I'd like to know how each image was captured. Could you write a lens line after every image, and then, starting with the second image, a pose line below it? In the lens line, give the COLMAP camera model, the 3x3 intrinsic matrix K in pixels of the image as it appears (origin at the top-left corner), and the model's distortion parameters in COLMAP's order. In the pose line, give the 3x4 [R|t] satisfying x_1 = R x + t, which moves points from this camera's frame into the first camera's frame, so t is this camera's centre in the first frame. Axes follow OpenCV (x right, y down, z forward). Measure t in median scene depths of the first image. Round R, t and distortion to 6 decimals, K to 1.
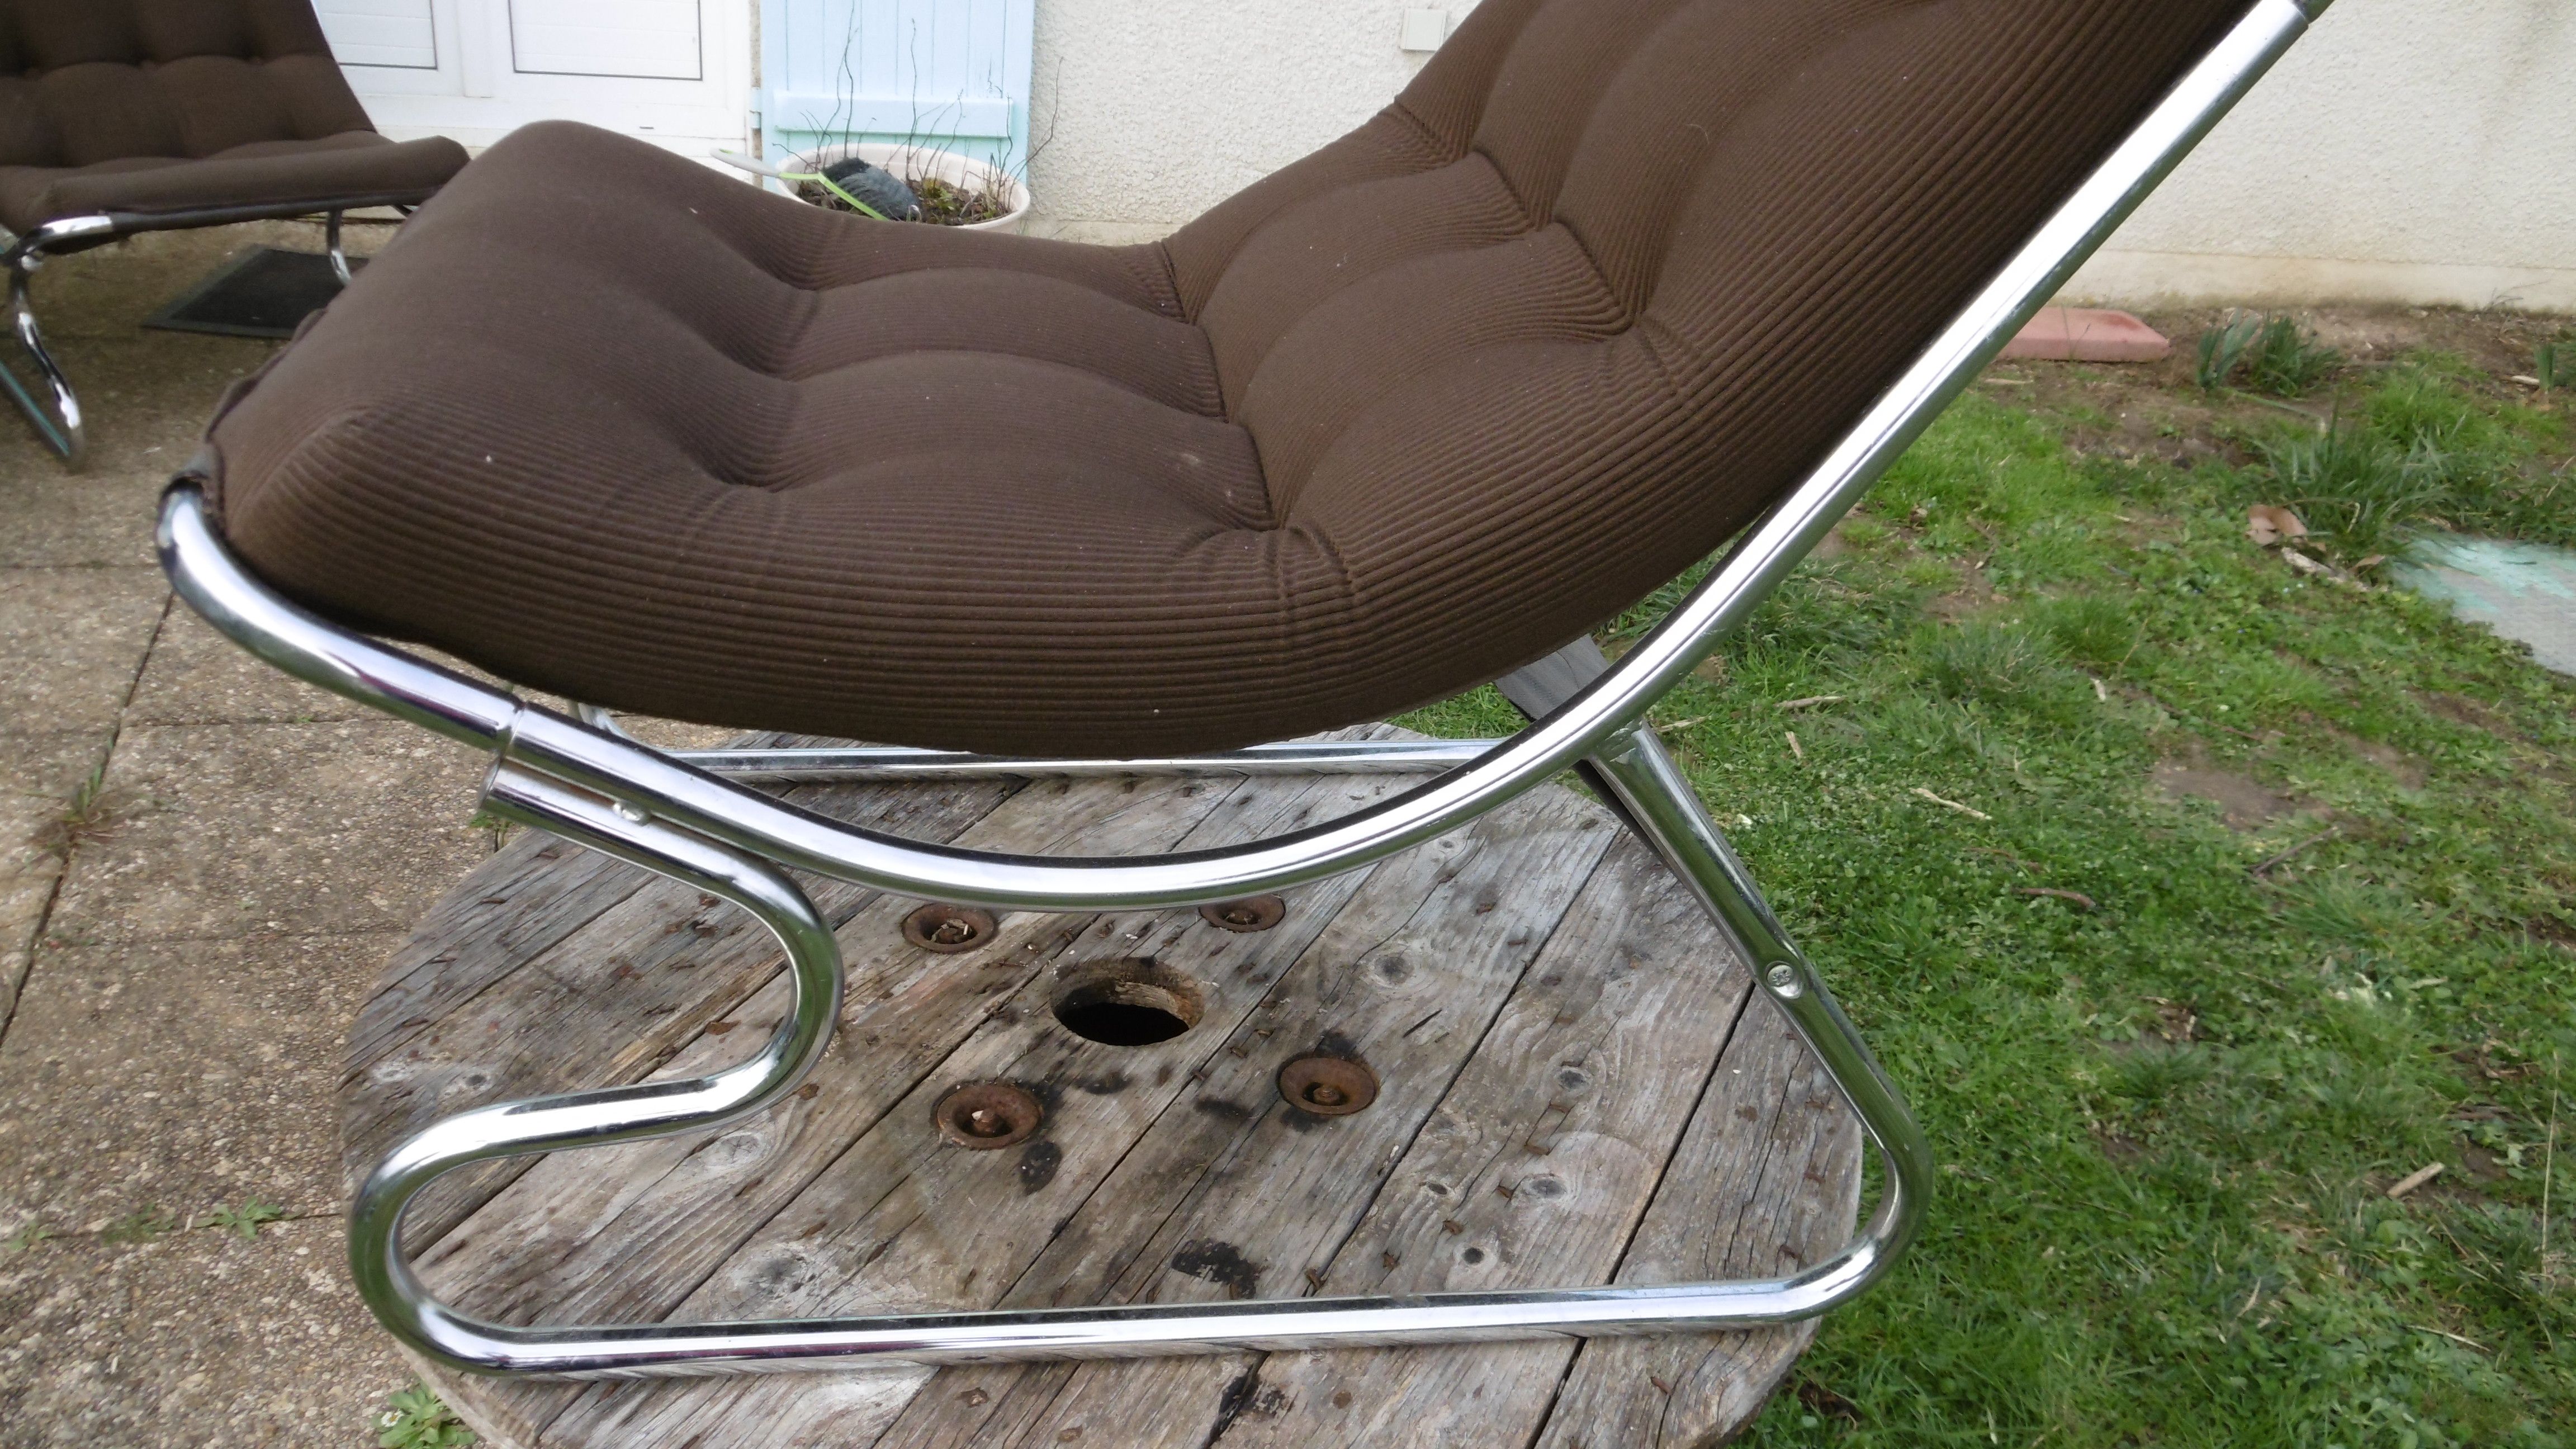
lens RADIAL K [[2101.2, 0, 1284.4], [0, 2101.2, 774.2], [0, 0, 1]] dist [0.012249, -0.037154]
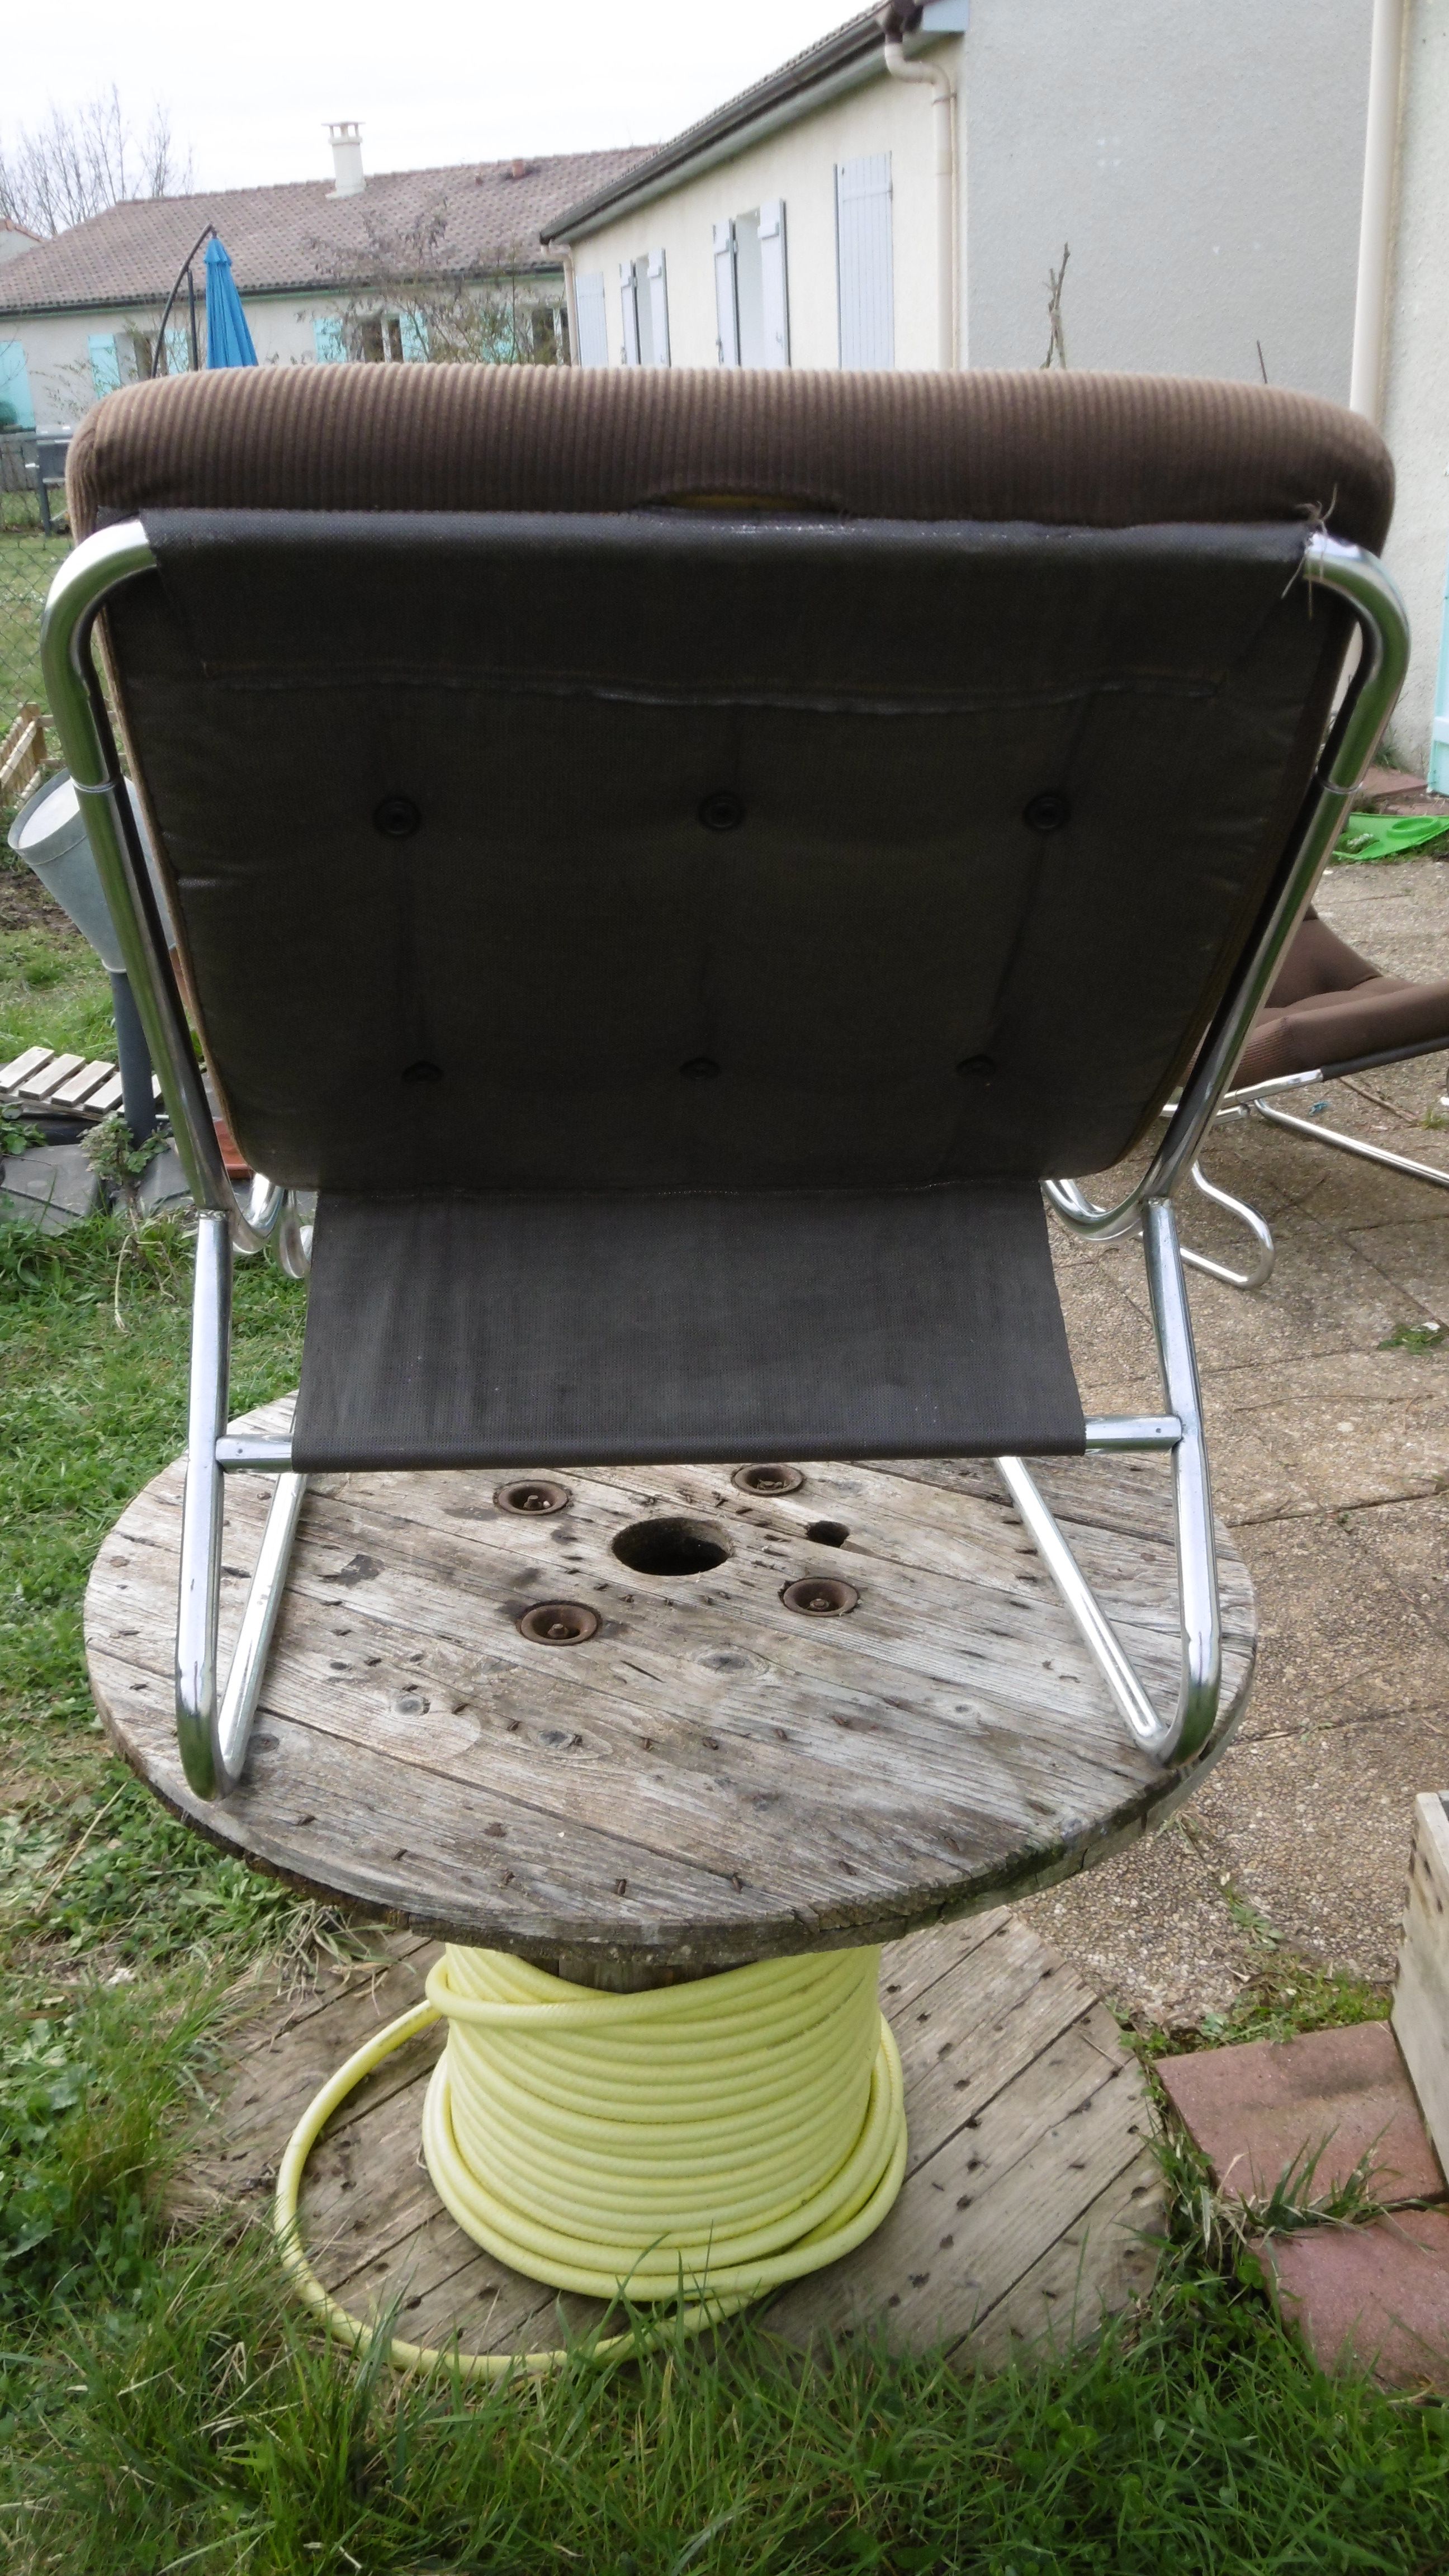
lens RADIAL K [[2101.2, 0, 726.0], [0, 2101.2, 1288.1], [0, 0, 1]] dist [0.012249, -0.037154]
pose [[-0.071092, 0.301475, -0.950820, 1.056101], [-0.477851, 0.826435, 0.297765, -0.404722], [0.875560, 0.475519, 0.085307, 0.815233]]
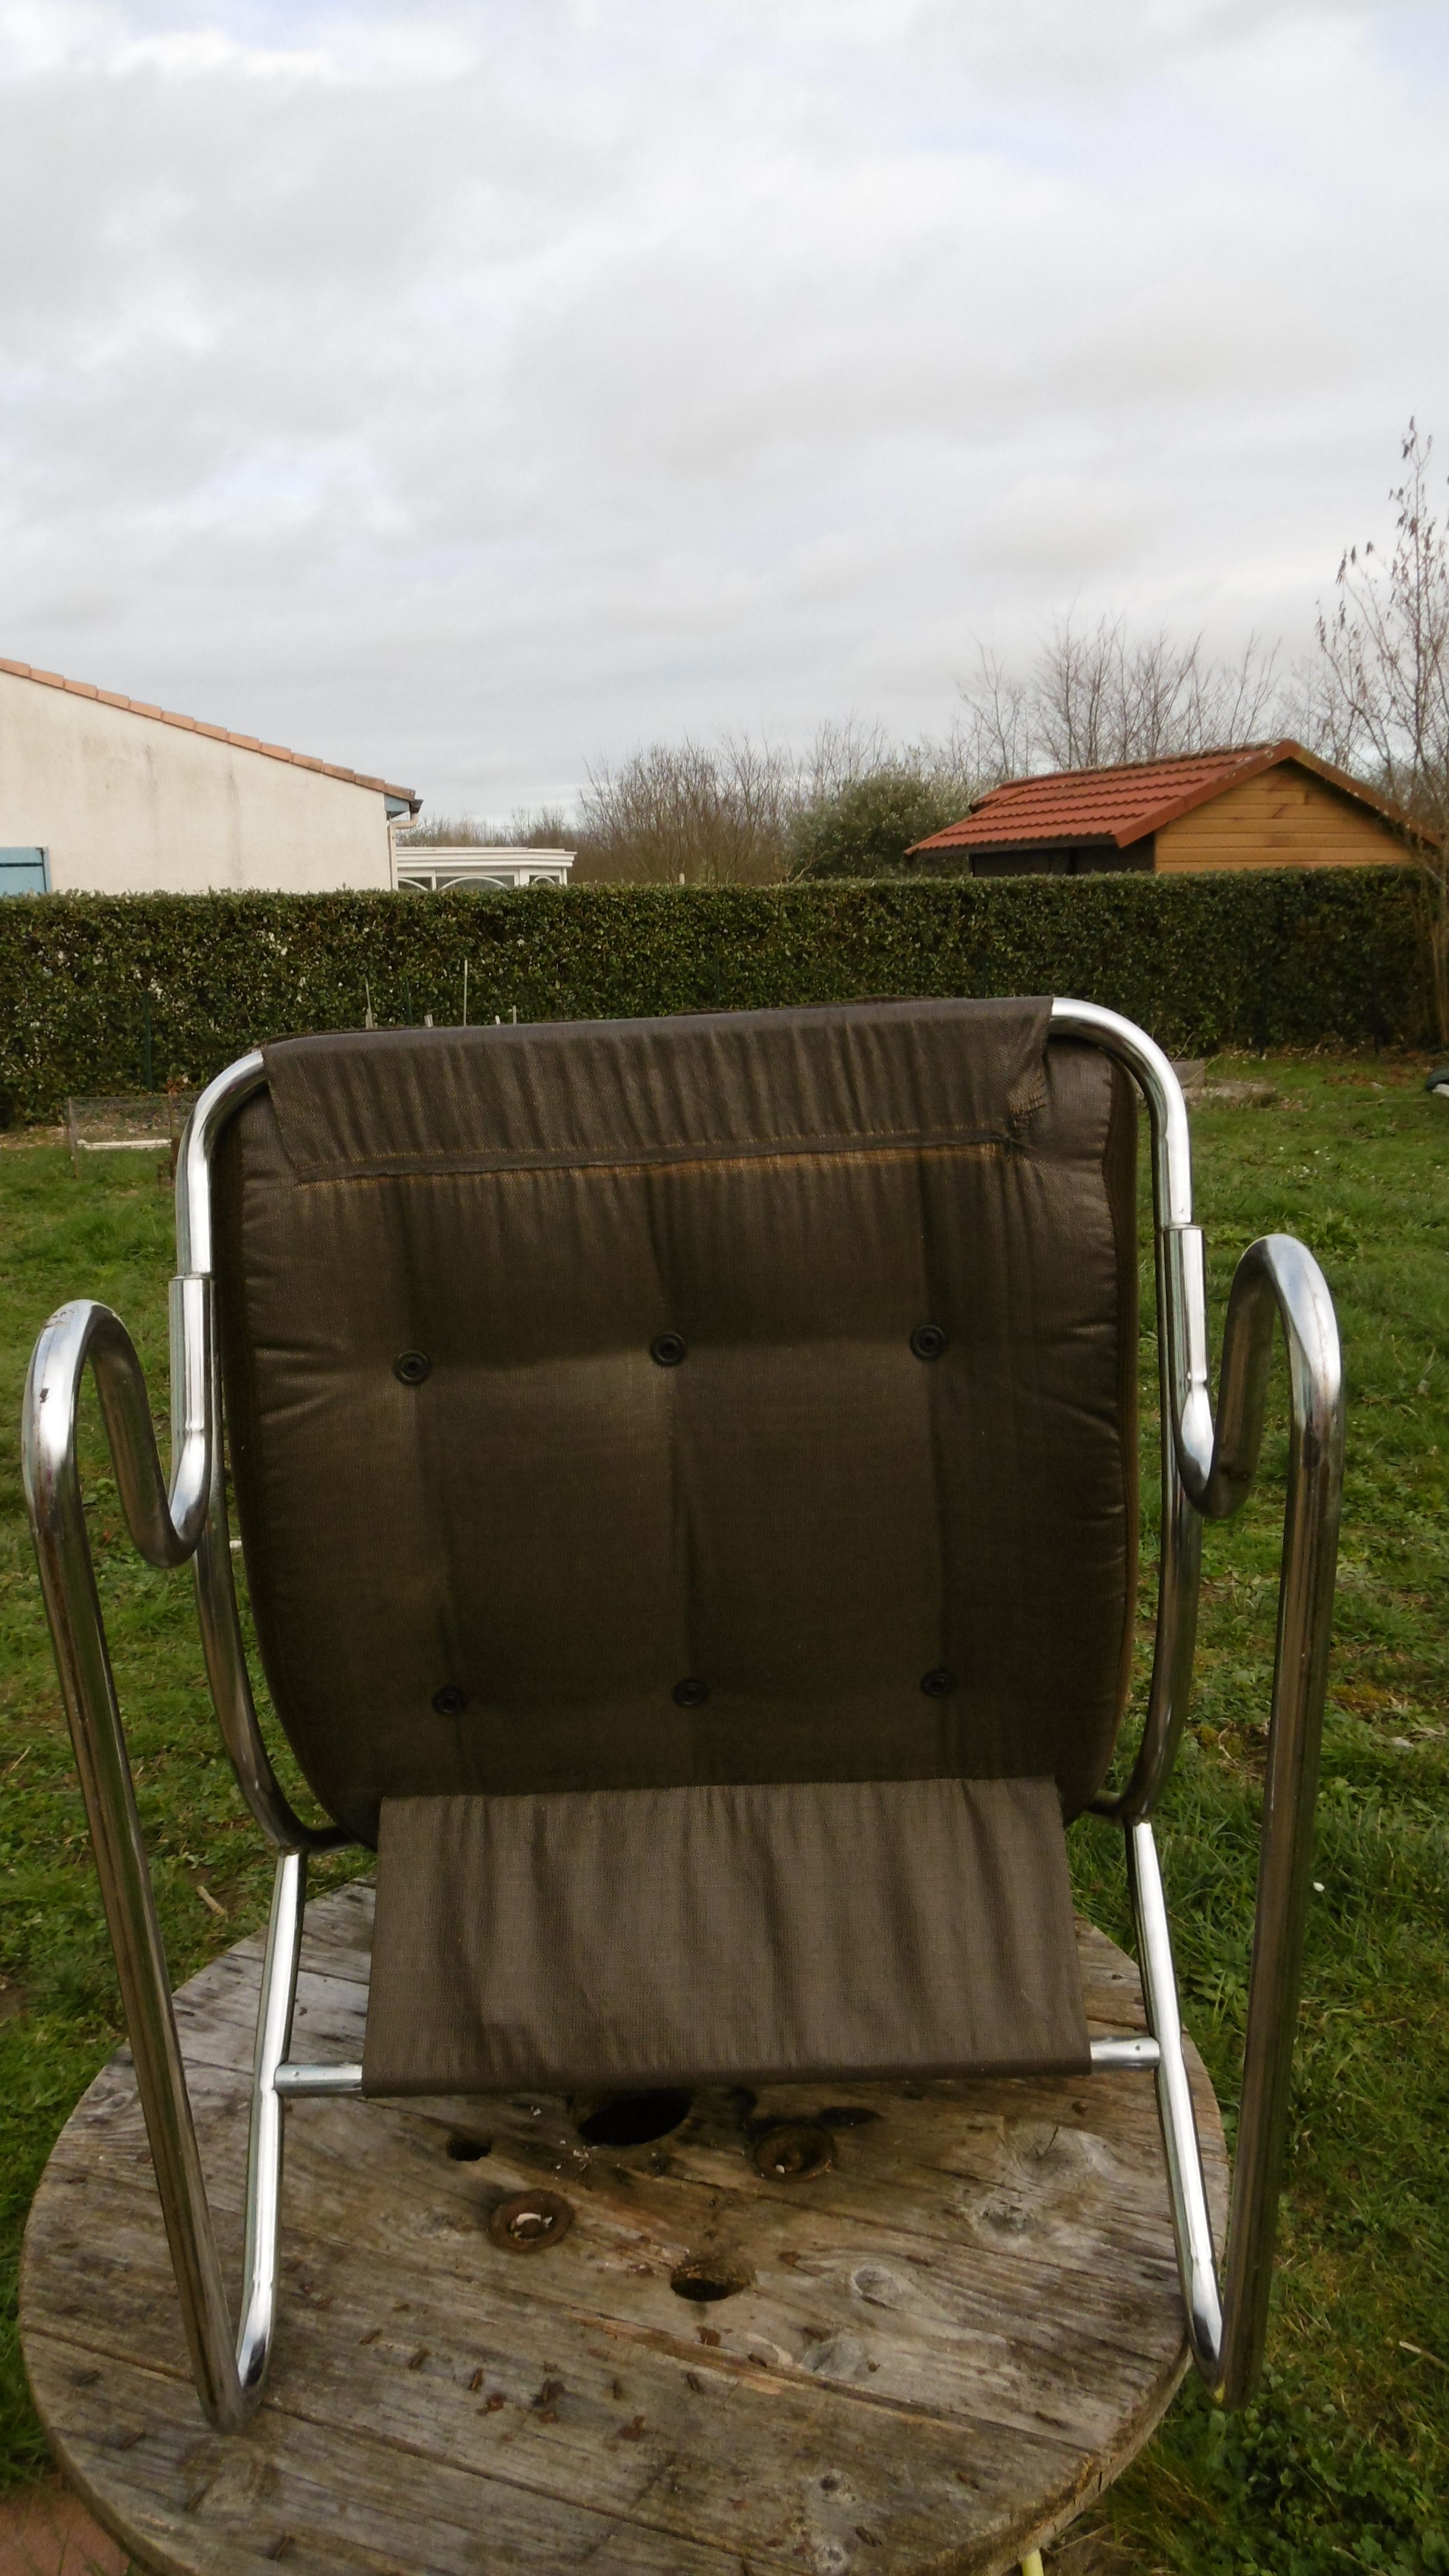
lens RADIAL K [[1843.6, 0, 708.3], [0, 1843.6, 1278.8], [0, 0, 1]] dist [-0.000878, 0.000842]
pose [[-0.032509, -0.307271, 0.951066, -0.943151], [0.526885, 0.803341, 0.277554, -0.552566], [-0.849315, 0.510125, 0.135781, 0.537707]]
